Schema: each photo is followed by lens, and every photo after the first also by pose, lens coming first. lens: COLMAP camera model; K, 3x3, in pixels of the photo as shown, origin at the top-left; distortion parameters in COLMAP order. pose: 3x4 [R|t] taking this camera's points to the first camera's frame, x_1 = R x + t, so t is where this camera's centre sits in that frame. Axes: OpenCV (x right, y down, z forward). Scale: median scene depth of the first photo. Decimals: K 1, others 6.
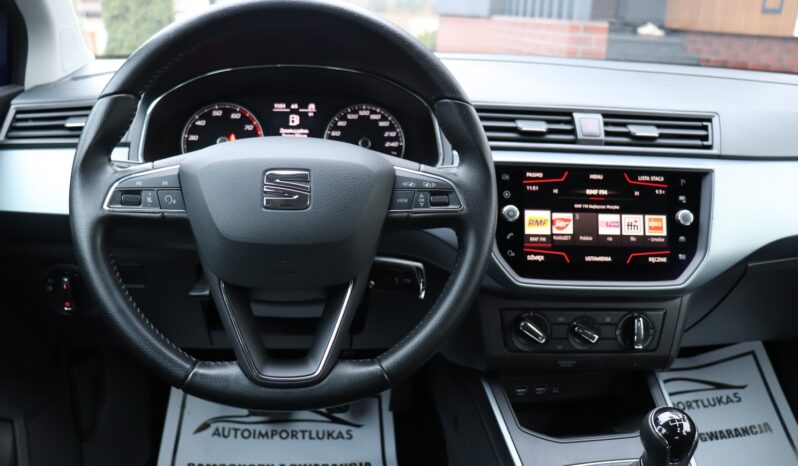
lens RADIAL K [[658.8, 0, 394.1], [0, 658.8, 229.7], [0, 0, 1]] dist [-0.168275, 0.129395]
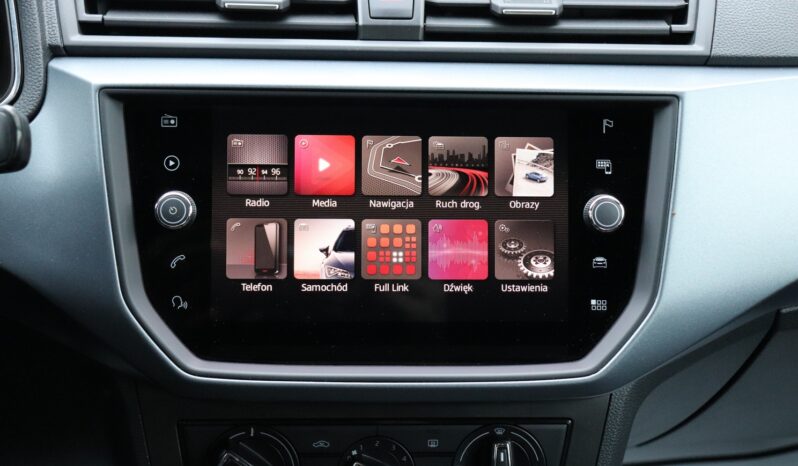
lens RADIAL K [[1066.1, 0, 392.9], [0, 1066.1, 238.8], [0, 0, 1]] dist [0.002754, 0.000000]
pose [[0.999719, -0.012590, 0.020084, 0.293412], [0.010766, 0.996020, 0.088482, -0.063173], [-0.021118, -0.088241, 0.995875, 0.297336]]
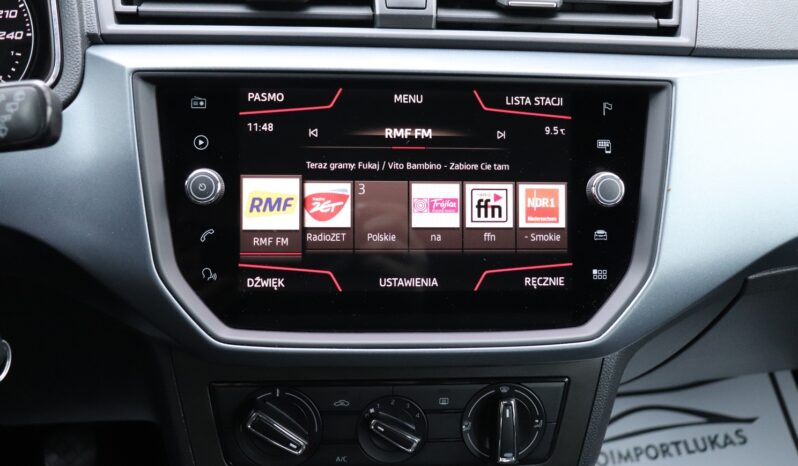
lens RADIAL K [[798.4, 0, 392.6], [0, 798.4, 235.3], [0, 0, 1]] dist [-0.086569, 0.000000]
pose [[0.998662, -0.016284, 0.049084, 0.268538], [0.010719, 0.993698, 0.111579, -0.048739], [-0.050592, -0.110904, 0.992543, 0.436654]]
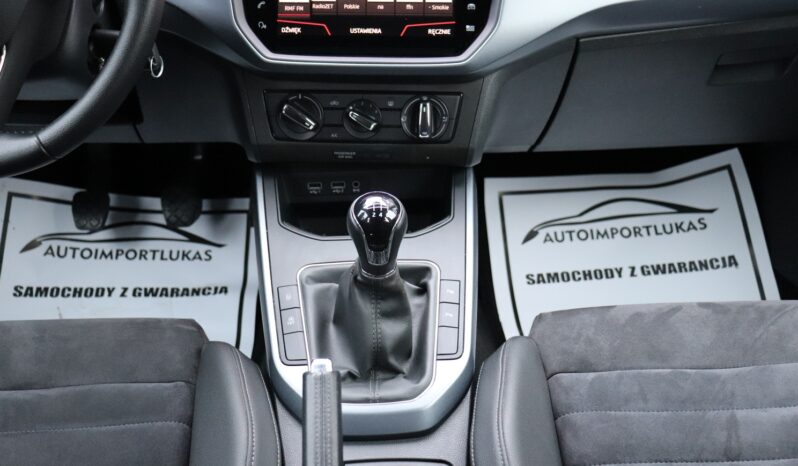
lens RADIAL K [[912.0, 0, 391.5], [0, 912.0, 225.6], [0, 0, 1]] dist [-0.028708, 0.000000]
pose [[0.996374, 0.007538, -0.084751, 0.439345], [0.011143, 0.975929, 0.217802, 0.033057], [0.084352, -0.217956, 0.972306, -0.216752]]
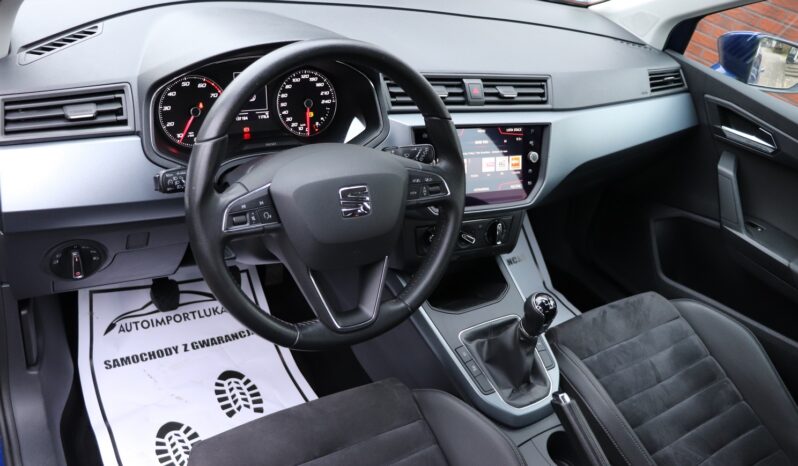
lens RADIAL K [[658.8, 0, 399.2], [0, 658.8, 235.6], [0, 0, 1]] dist [-0.168275, 0.129395]
pose [[0.890817, -0.121526, 0.437809, -0.484375], [-0.021007, 0.951521, 0.306865, -0.292414], [-0.453876, -0.282557, 0.845079, -0.172443]]
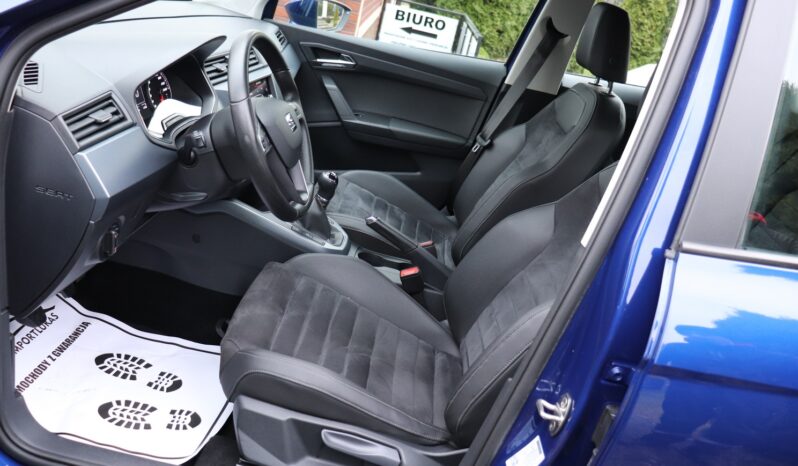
lens RADIAL K [[658.8, 0, 396.4], [0, 658.8, 235.0], [0, 0, 1]] dist [-0.168275, 0.129395]
pose [[0.193359, -0.381895, 0.903753, -1.627189], [0.113512, 0.923658, 0.366020, -0.345200], [-0.974540, 0.031813, 0.221947, 0.092112]]
